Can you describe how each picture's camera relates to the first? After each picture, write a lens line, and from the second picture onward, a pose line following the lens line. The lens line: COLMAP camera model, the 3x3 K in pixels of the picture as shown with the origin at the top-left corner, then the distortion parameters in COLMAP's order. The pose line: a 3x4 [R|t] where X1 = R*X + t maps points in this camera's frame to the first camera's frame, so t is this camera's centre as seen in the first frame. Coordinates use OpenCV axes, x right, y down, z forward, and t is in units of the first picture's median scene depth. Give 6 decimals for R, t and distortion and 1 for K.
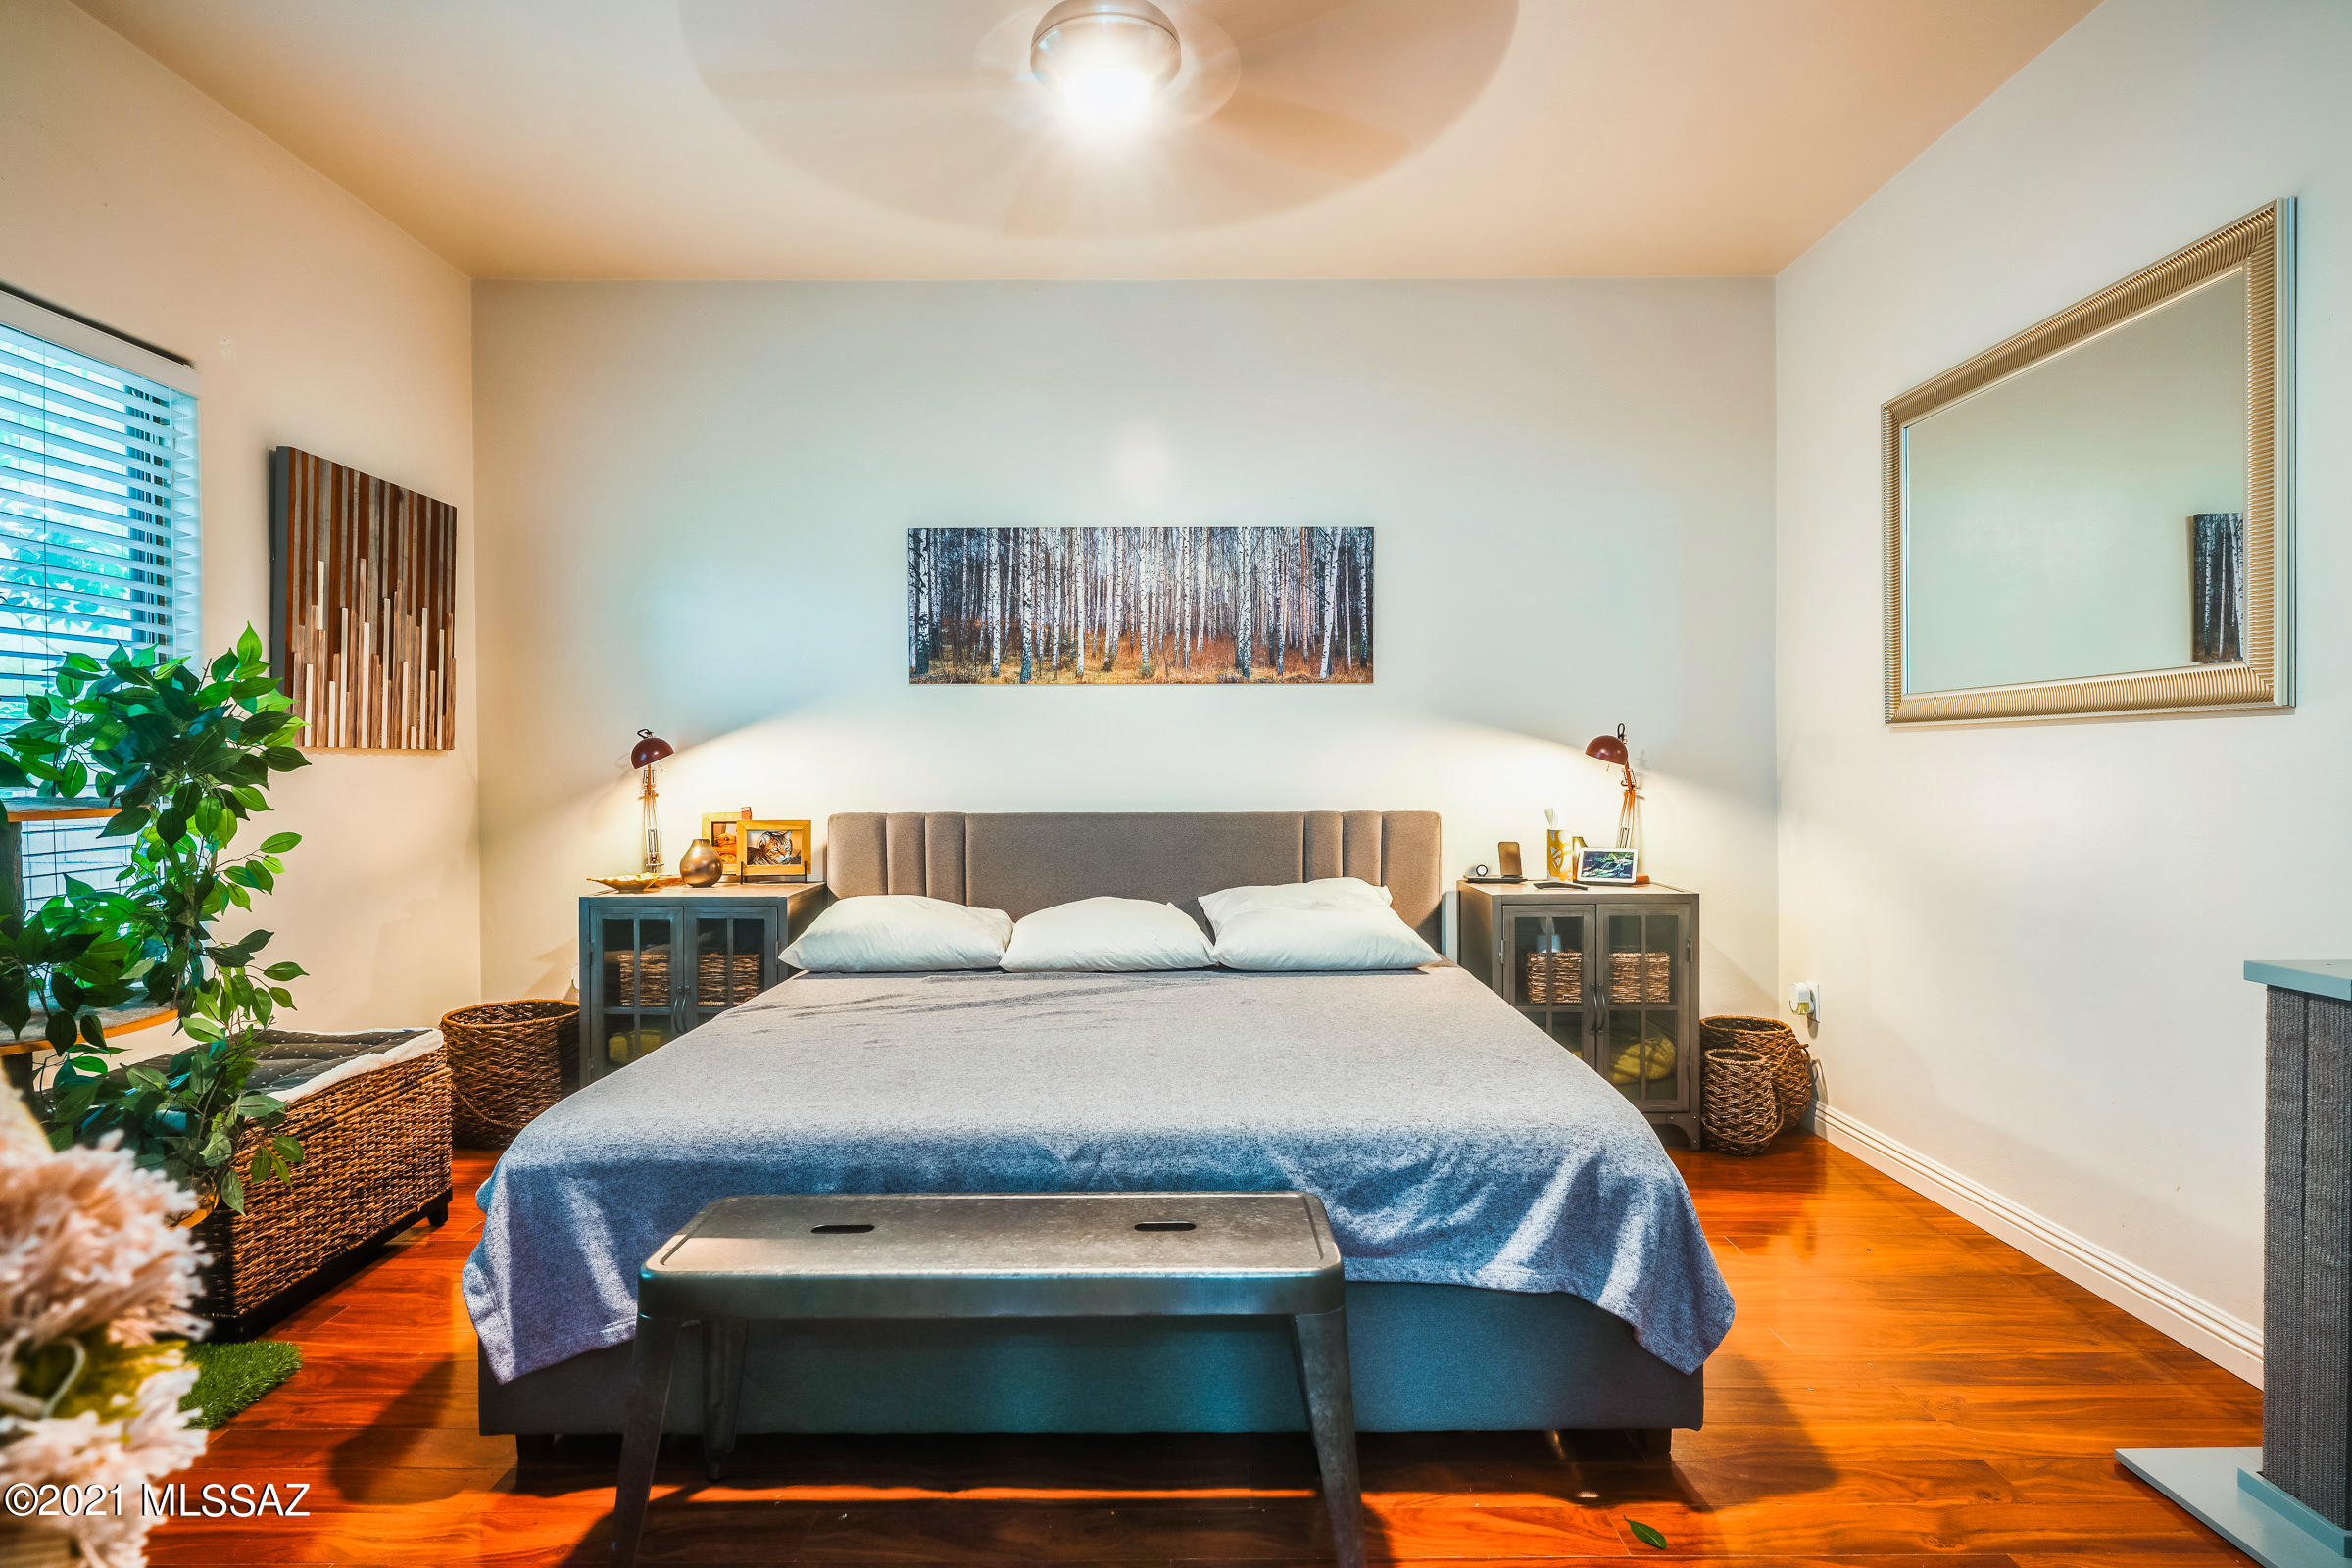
lens RADIAL K [[1283.9, 0, 1181.1], [0, 1283.9, 776.3], [0, 0, 1]] dist [-0.000493, 0.000515]
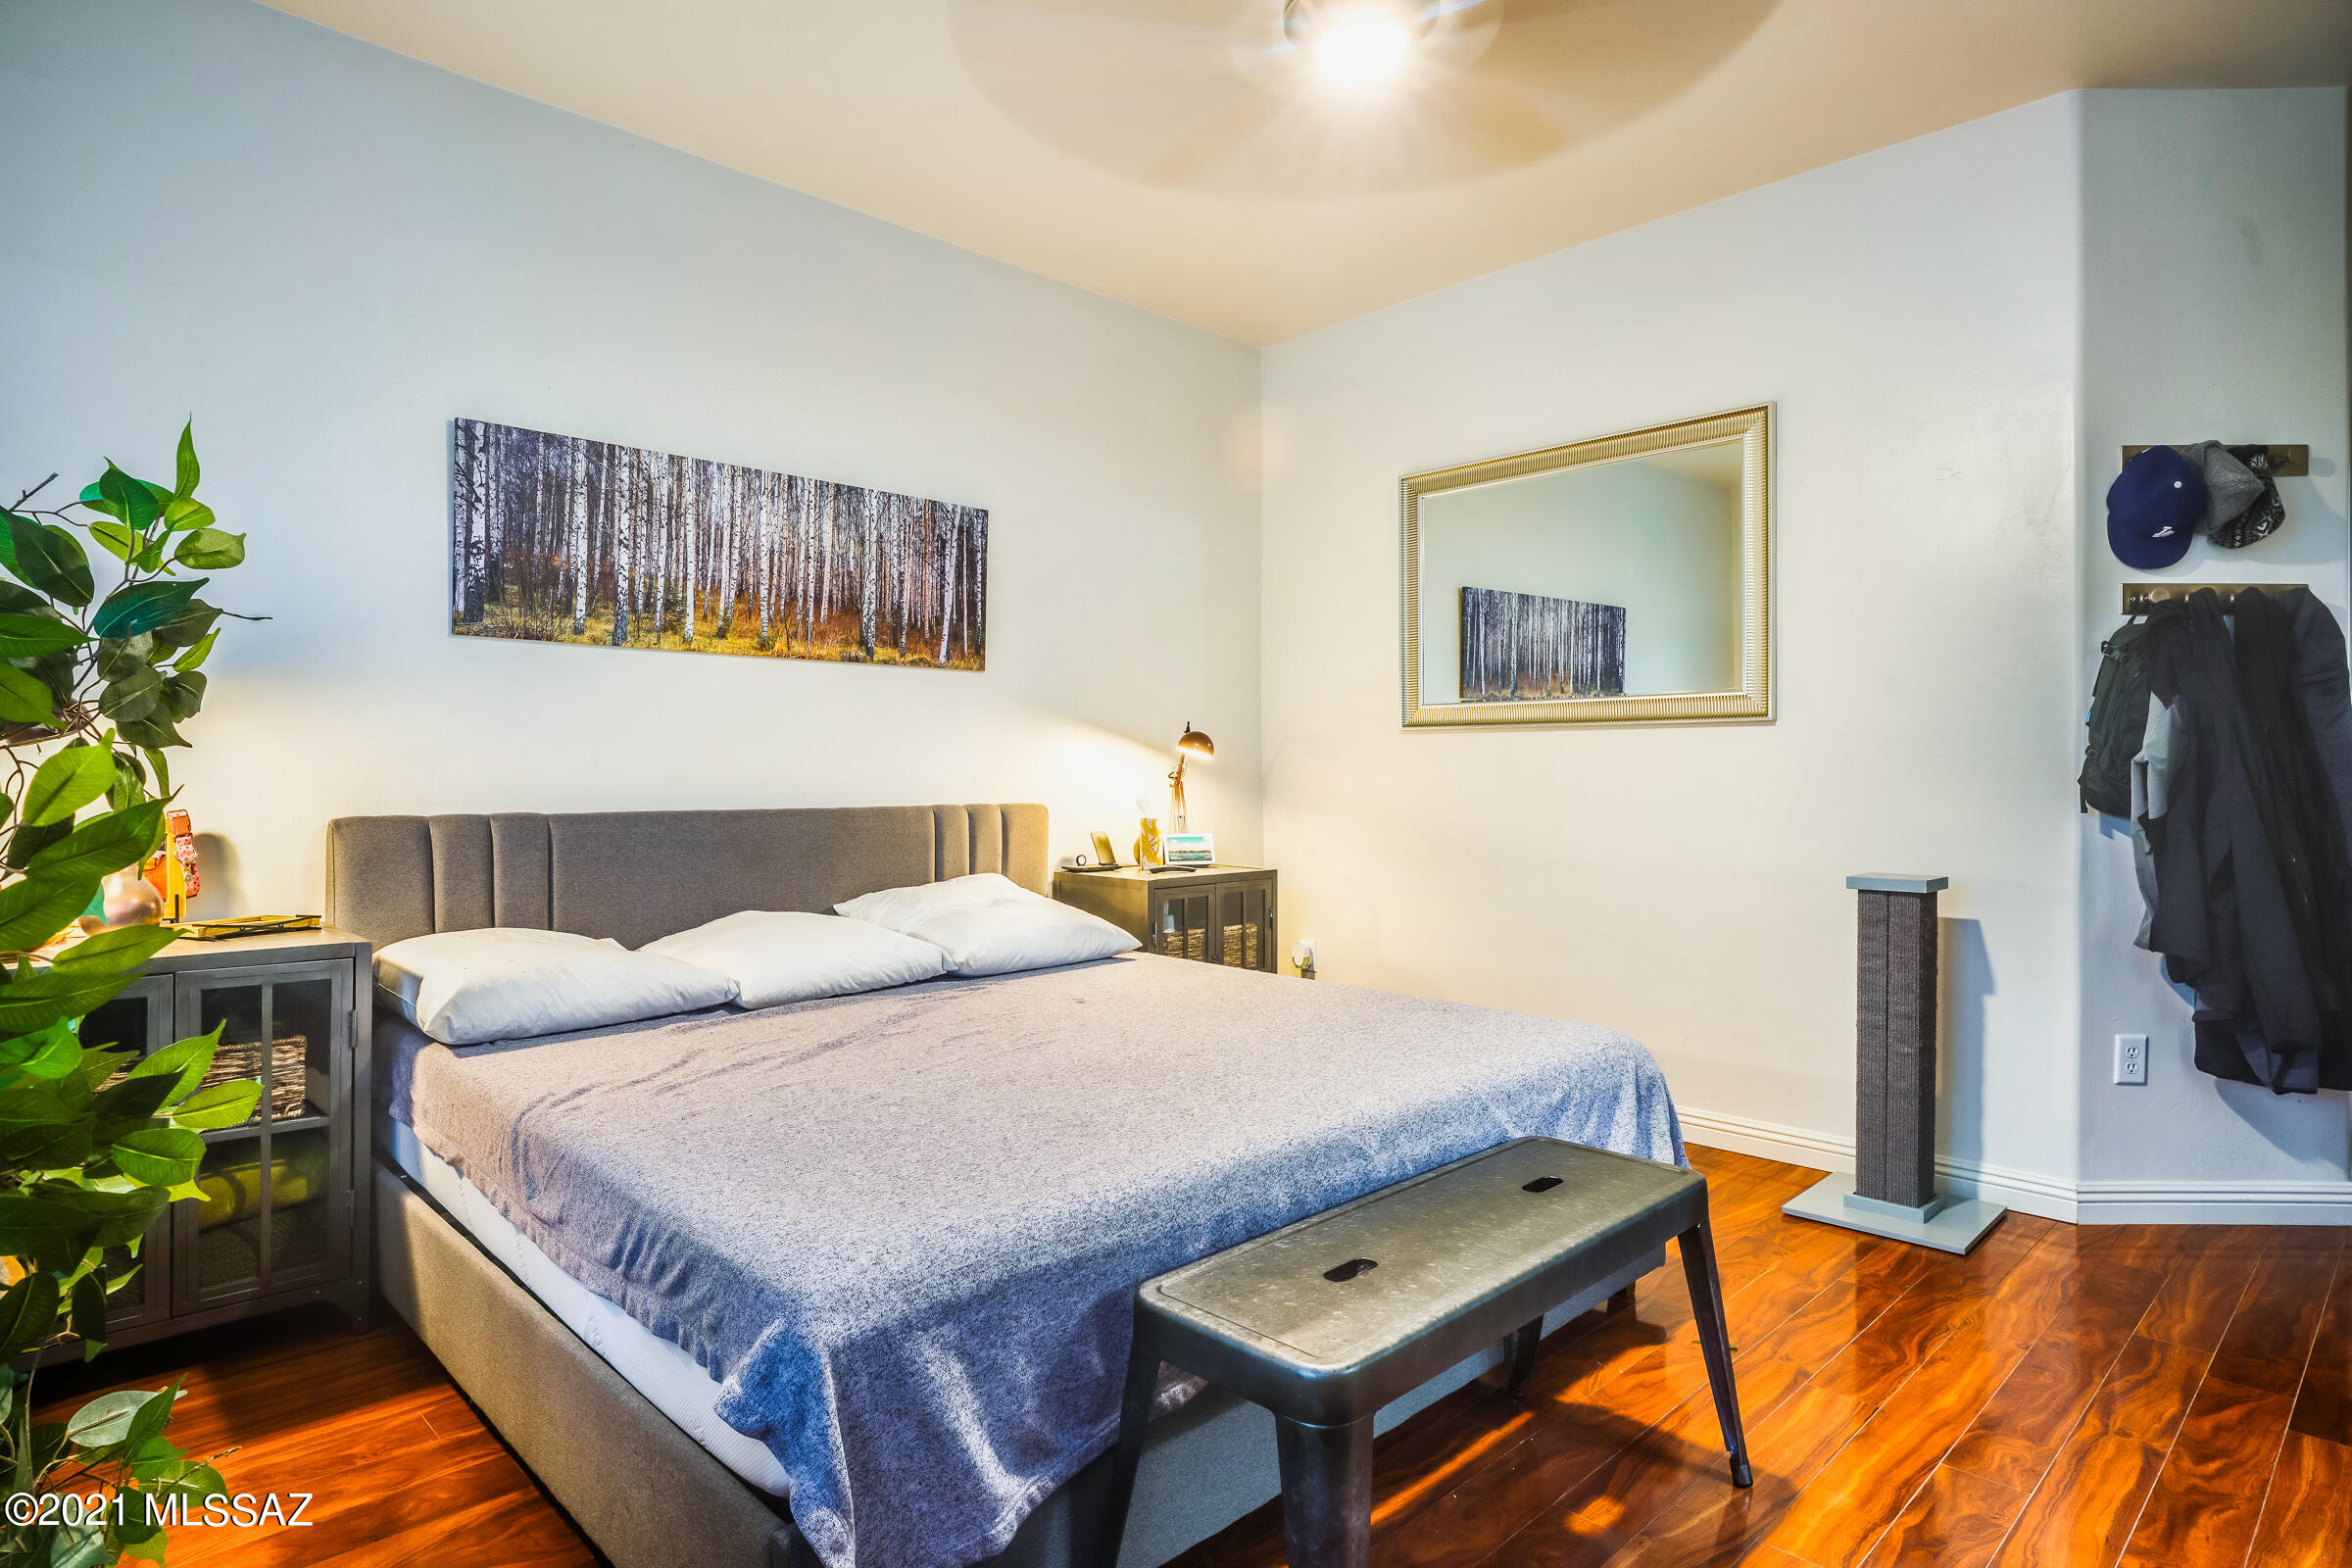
lens RADIAL K [[1283.9, 0, 1181.1], [0, 1283.9, 776.3], [0, 0, 1]] dist [-0.000493, 0.000515]
pose [[0.714772, 0.001504, 0.699356, -0.422897], [0.002814, 0.999983, -0.005027, 0.011654], [-0.699352, 0.005561, 0.714756, 0.207414]]
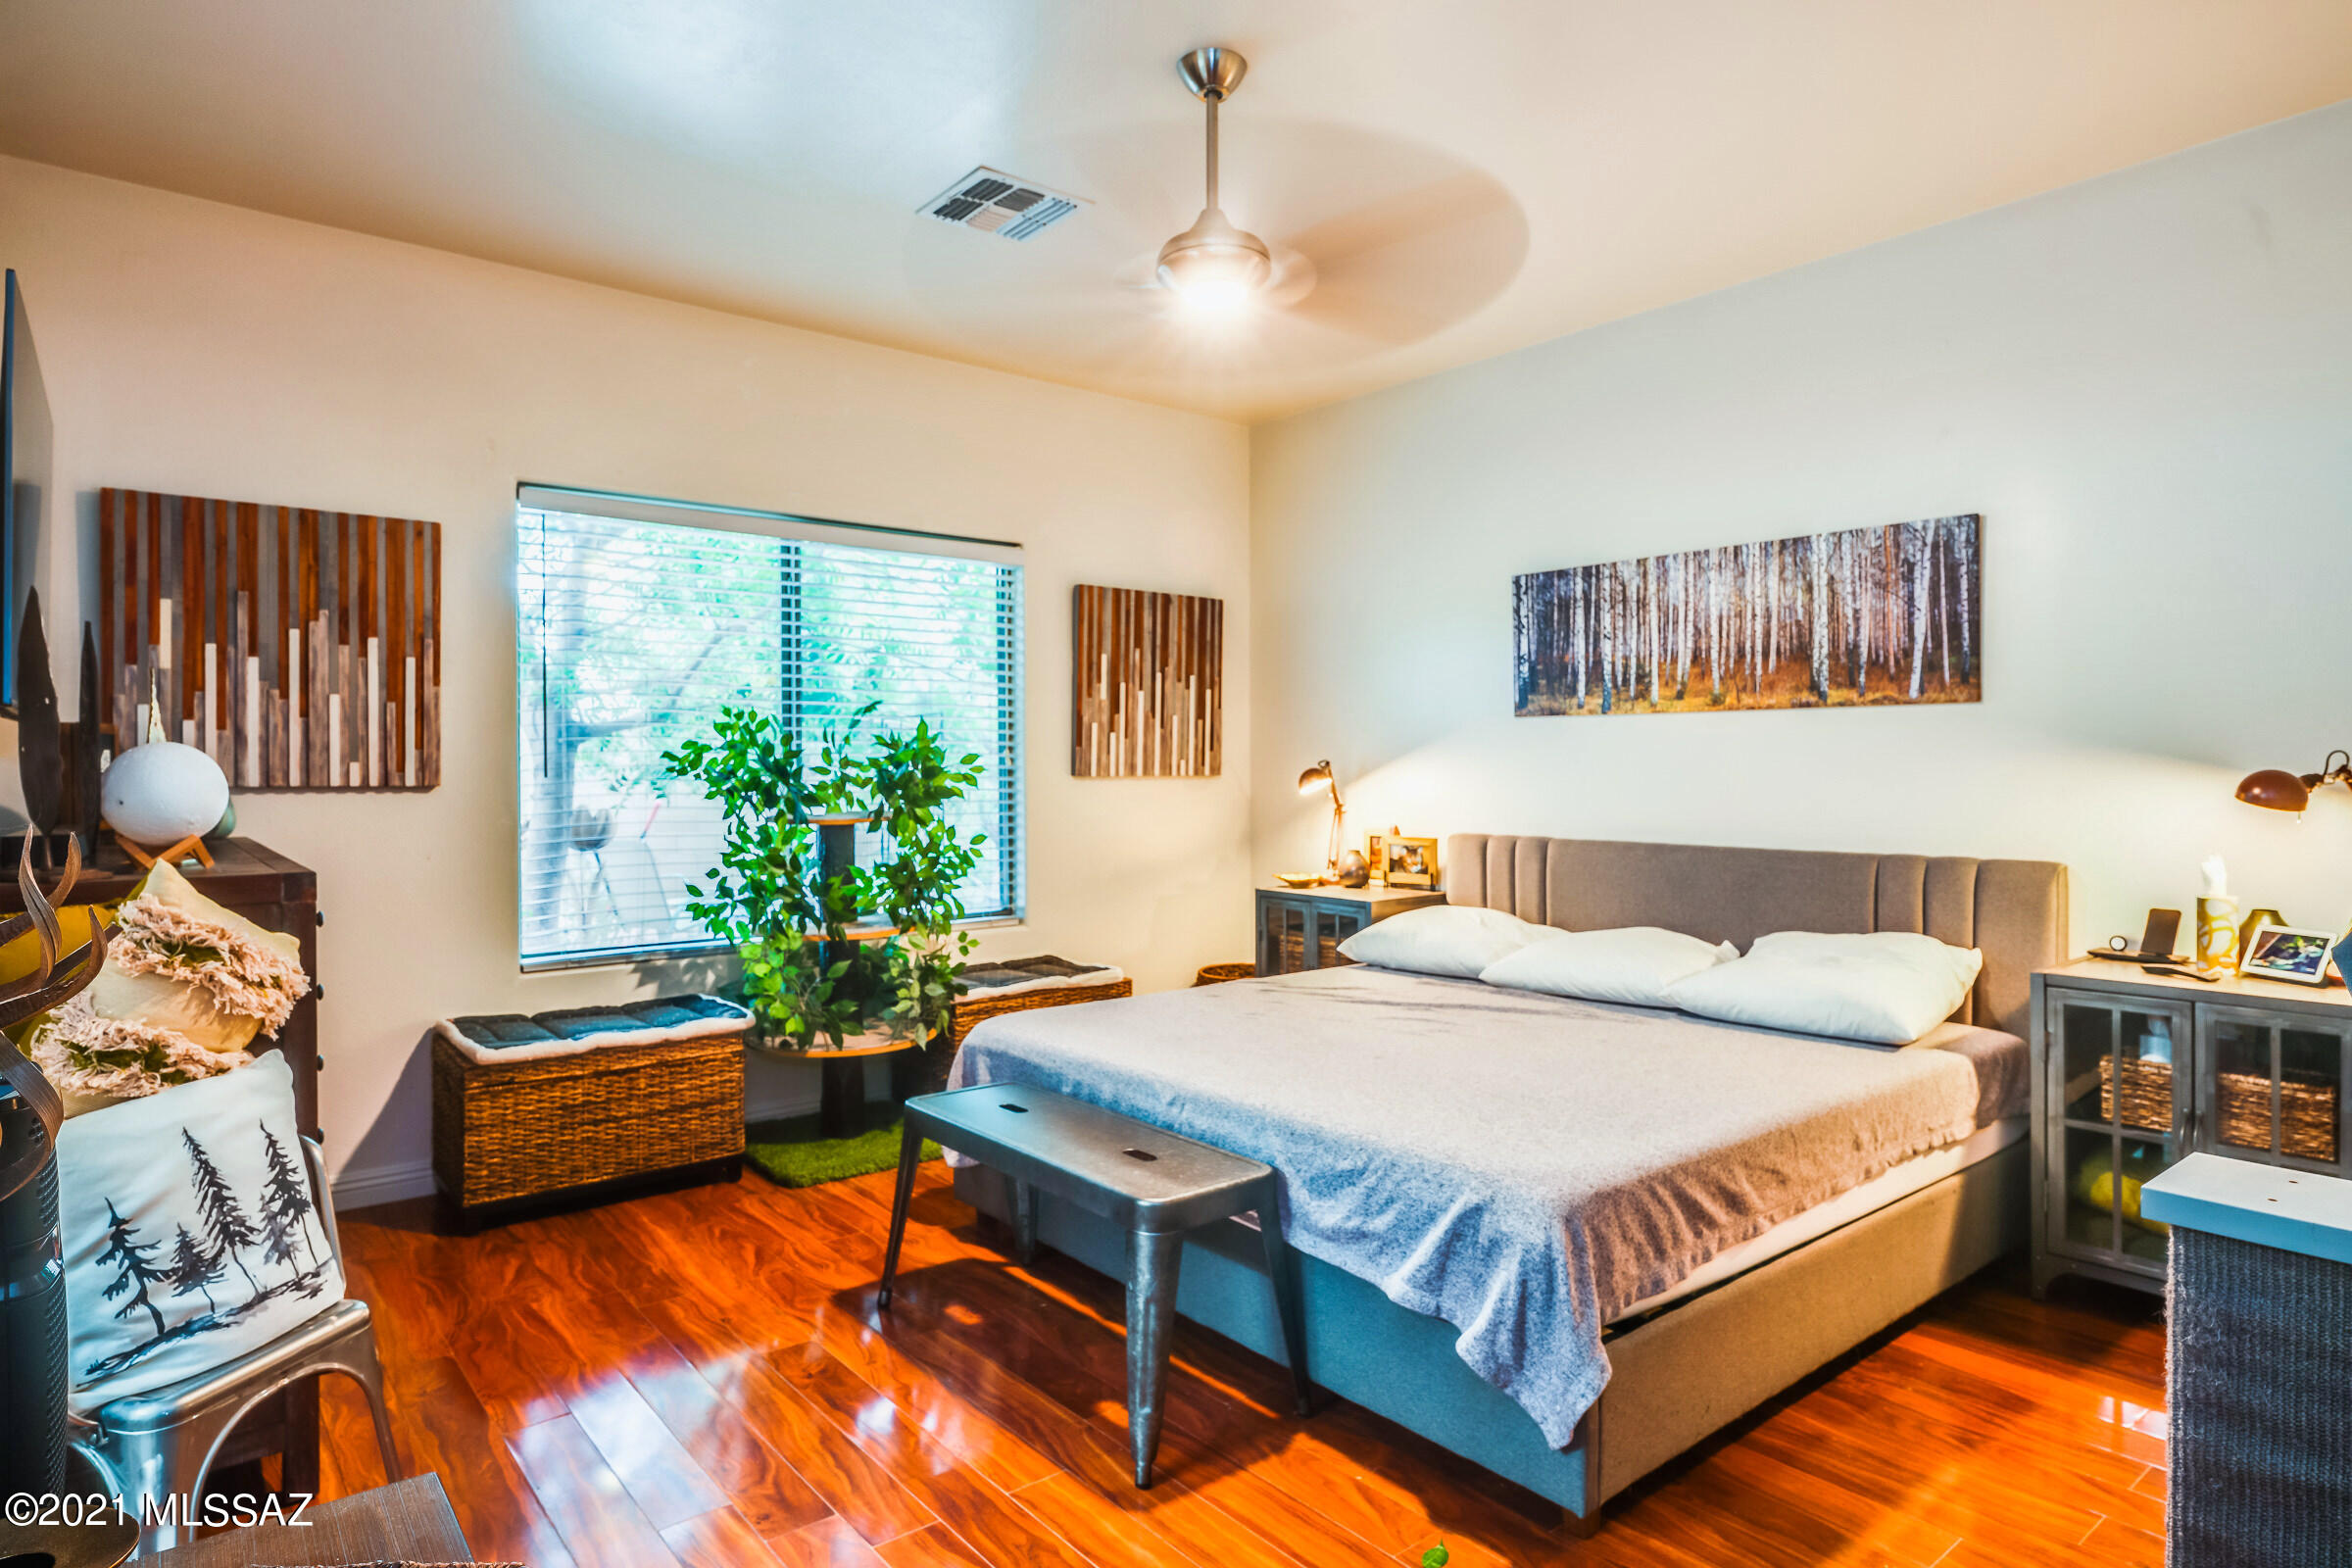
lens RADIAL K [[1325.2, 0, 1181.3], [0, 1325.2, 777.7], [0, 0, 1]] dist [0.001778, -0.006104]
pose [[0.627736, 0.009534, -0.778368, 0.492864], [-0.007572, 0.999952, 0.006141, -0.025579], [0.778390, 0.002039, 0.627778, 0.069181]]
